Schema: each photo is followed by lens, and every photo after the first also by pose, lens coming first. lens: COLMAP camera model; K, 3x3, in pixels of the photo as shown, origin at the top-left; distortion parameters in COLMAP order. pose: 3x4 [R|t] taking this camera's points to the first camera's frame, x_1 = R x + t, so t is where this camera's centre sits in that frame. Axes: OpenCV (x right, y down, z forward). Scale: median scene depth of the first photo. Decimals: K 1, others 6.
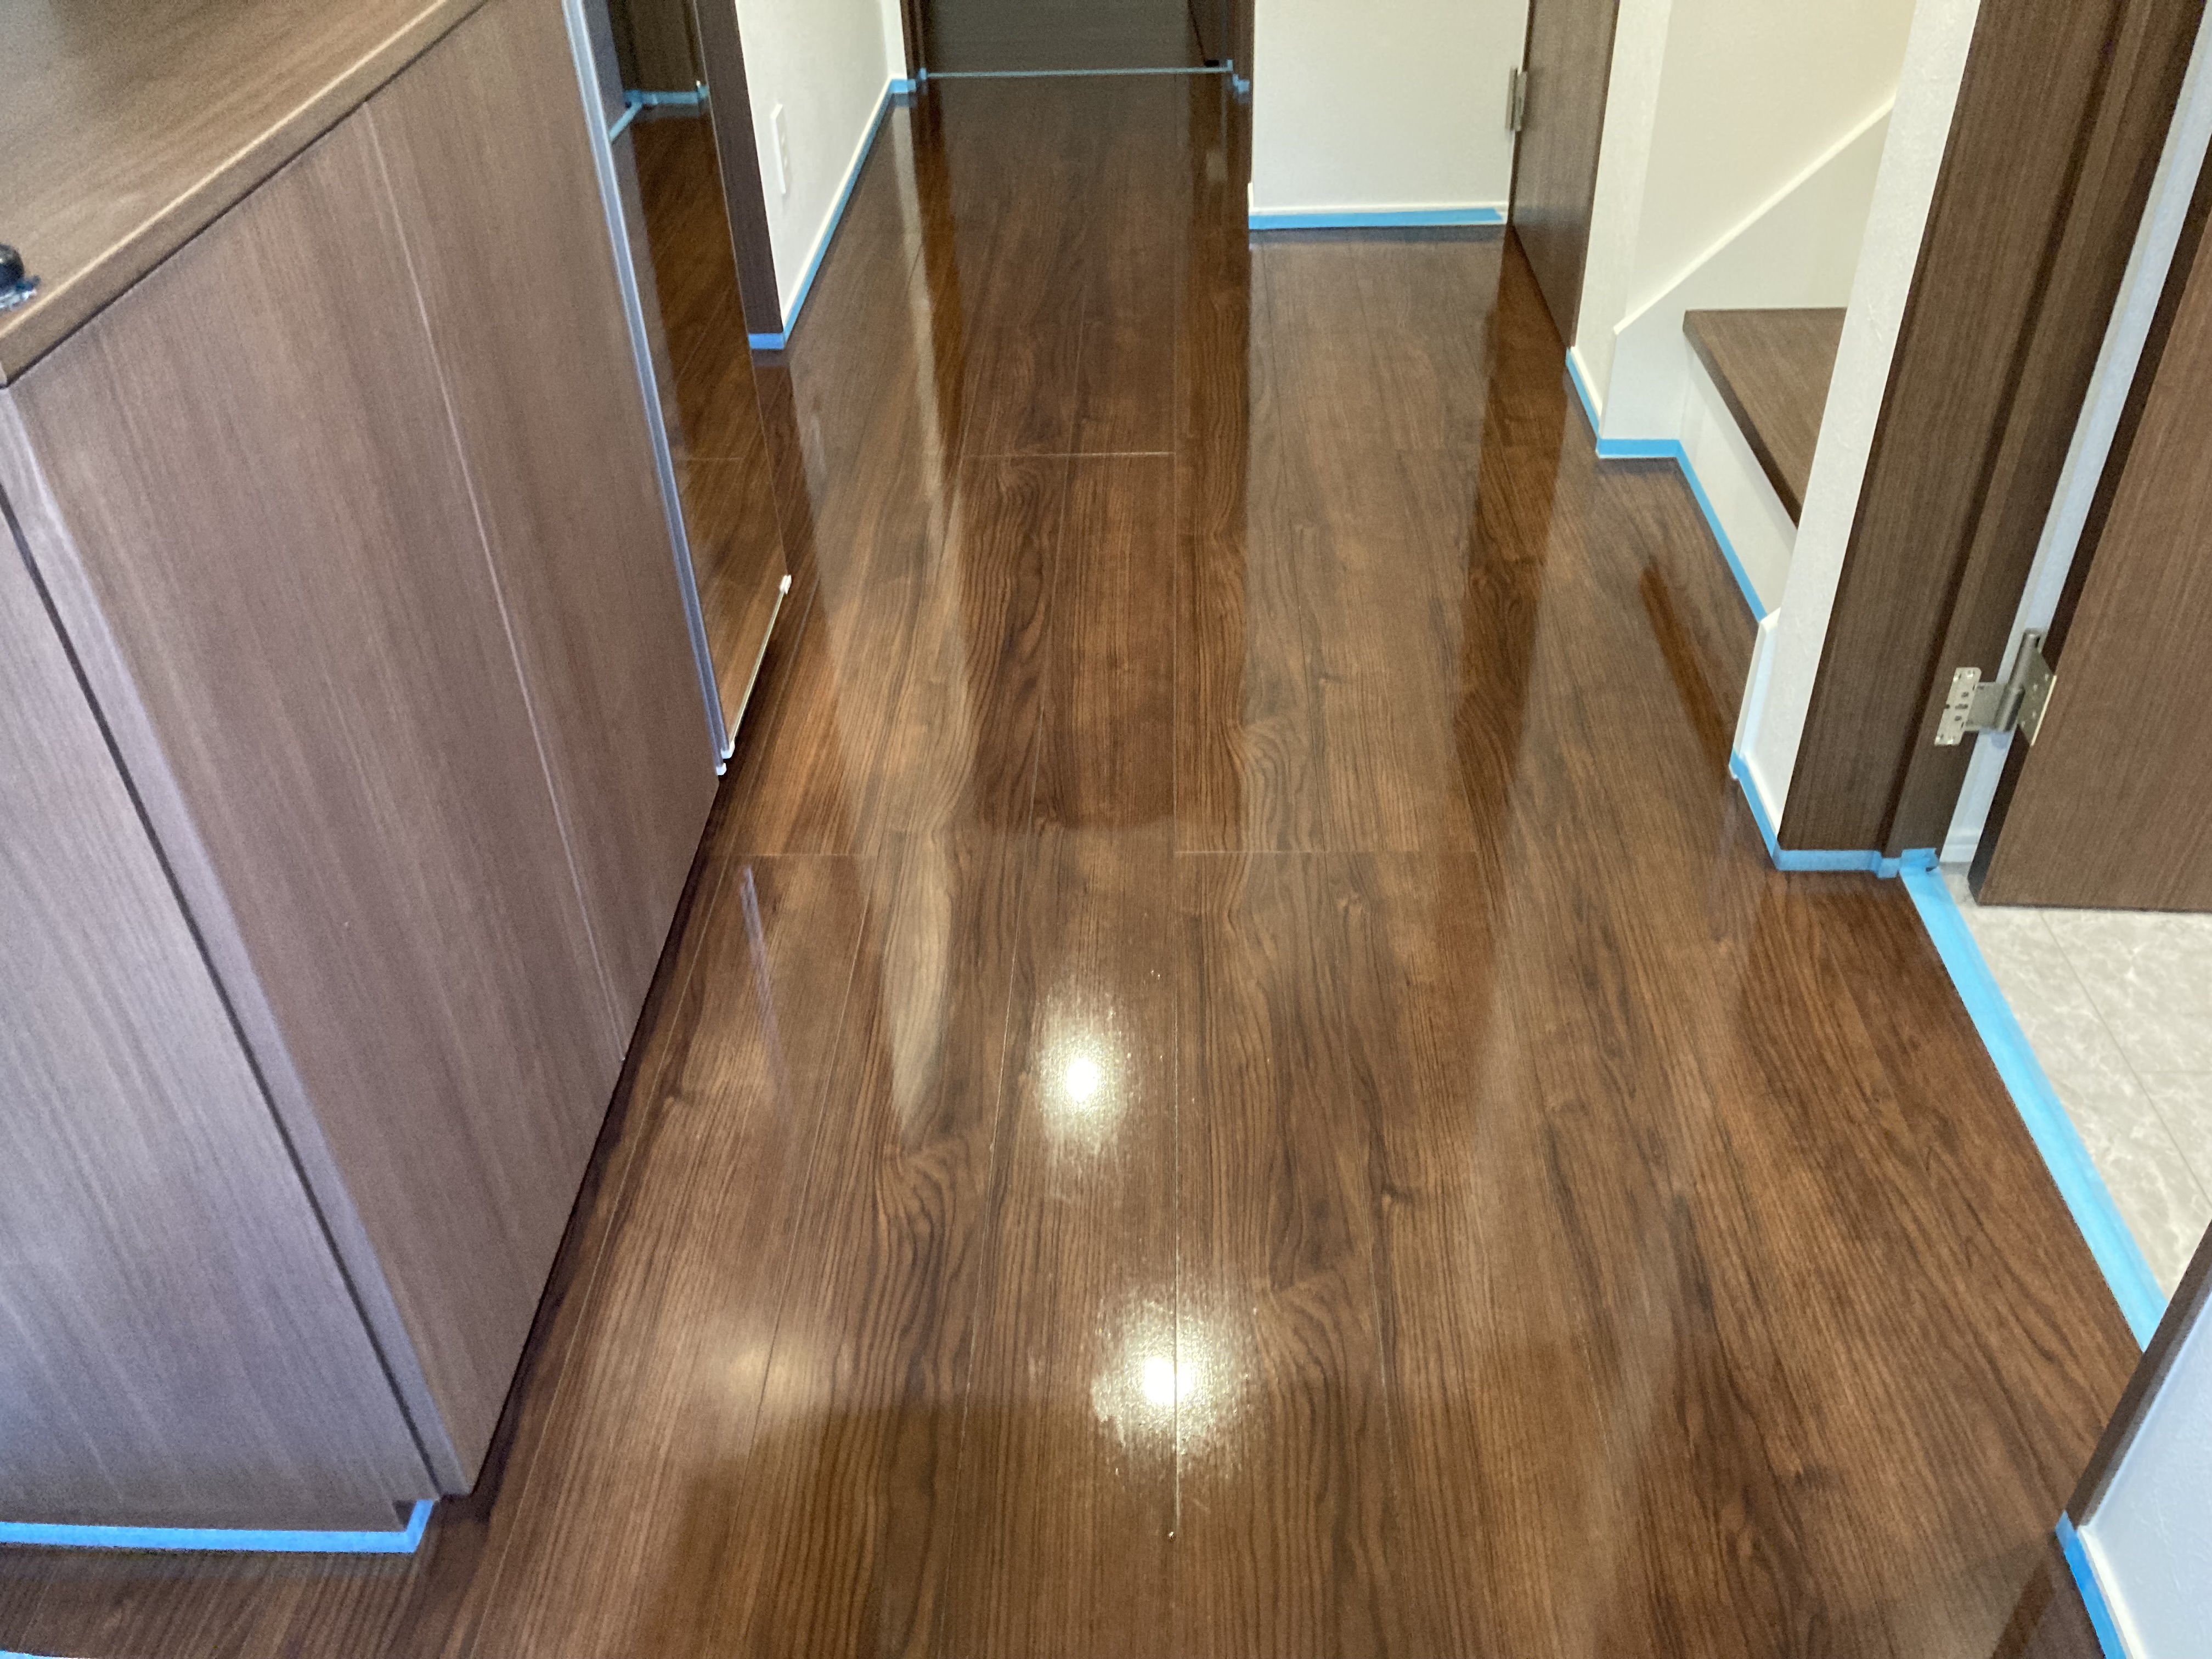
lens RADIAL K [[1861.8, 0, 1098.9], [0, 1861.8, 789.1], [0, 0, 1]] dist [0.070950, -0.107355]
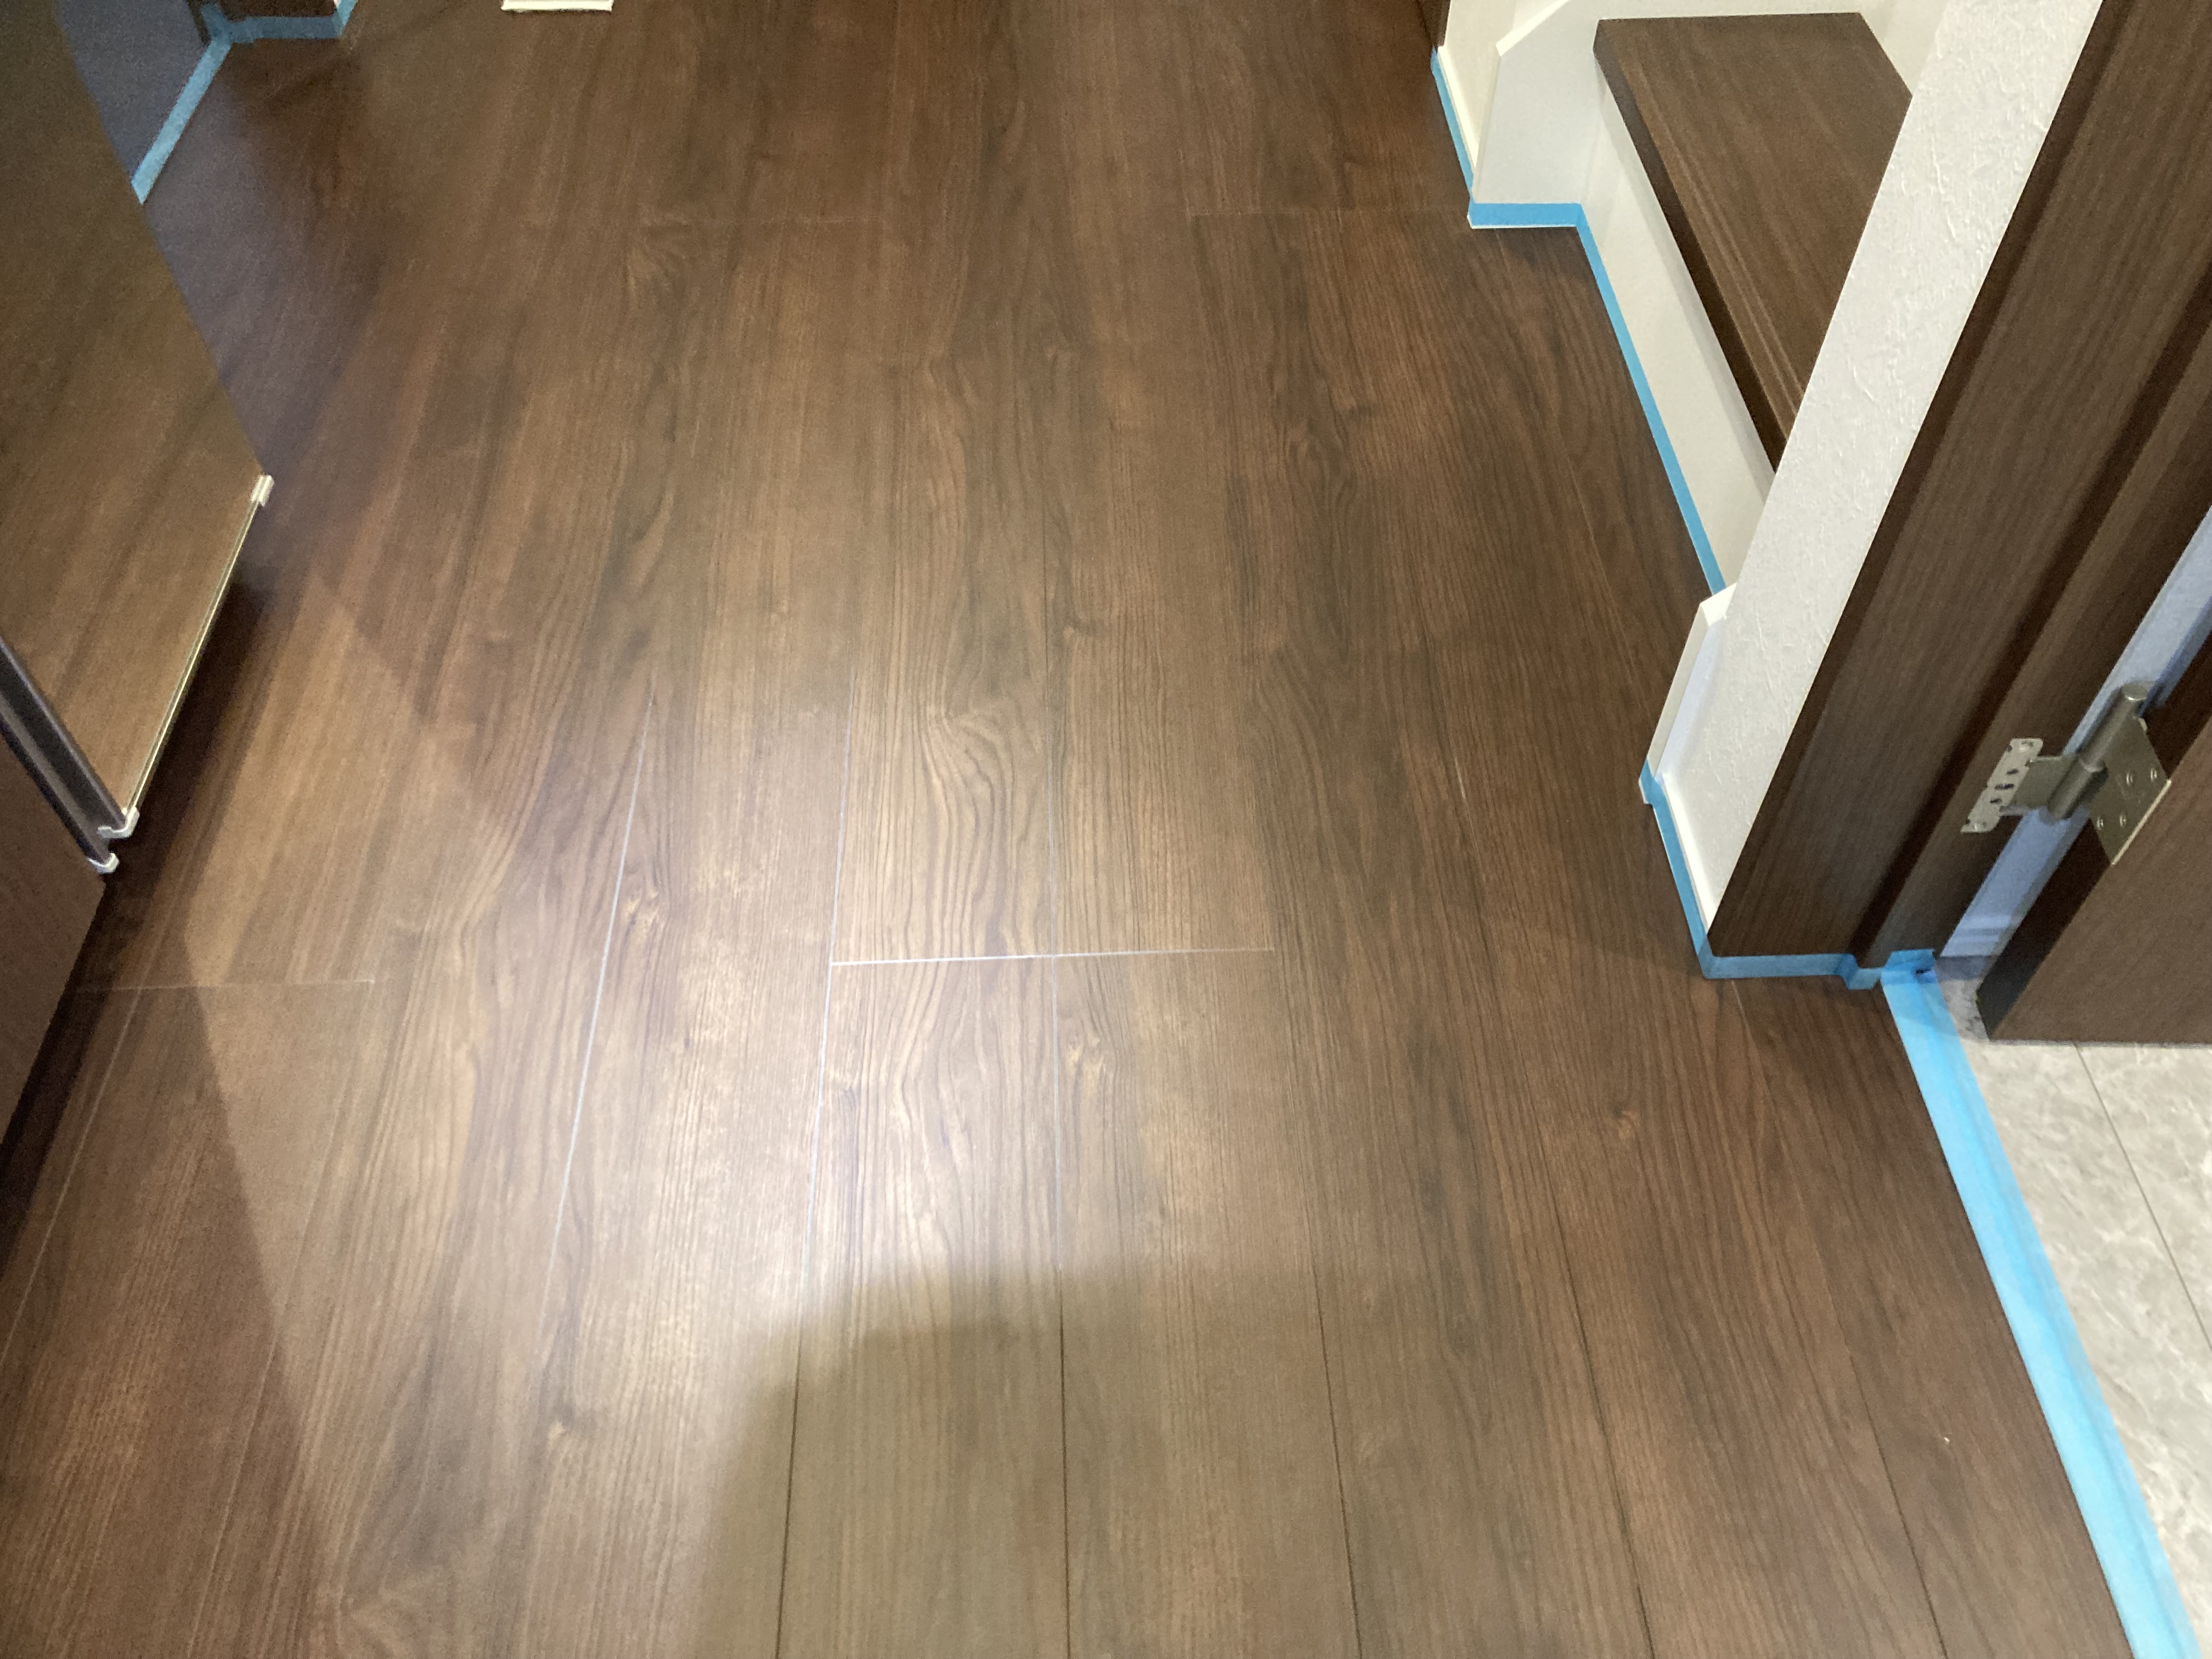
lens RADIAL K [[1861.8, 0, 1104.6], [0, 1861.8, 824.0], [0, 0, 1]] dist [0.070950, -0.107355]
pose [[0.997152, -0.034164, 0.067233, 0.095745], [0.017824, 0.973009, 0.230078, -0.166534], [-0.073279, -0.228225, 0.970847, 0.352544]]
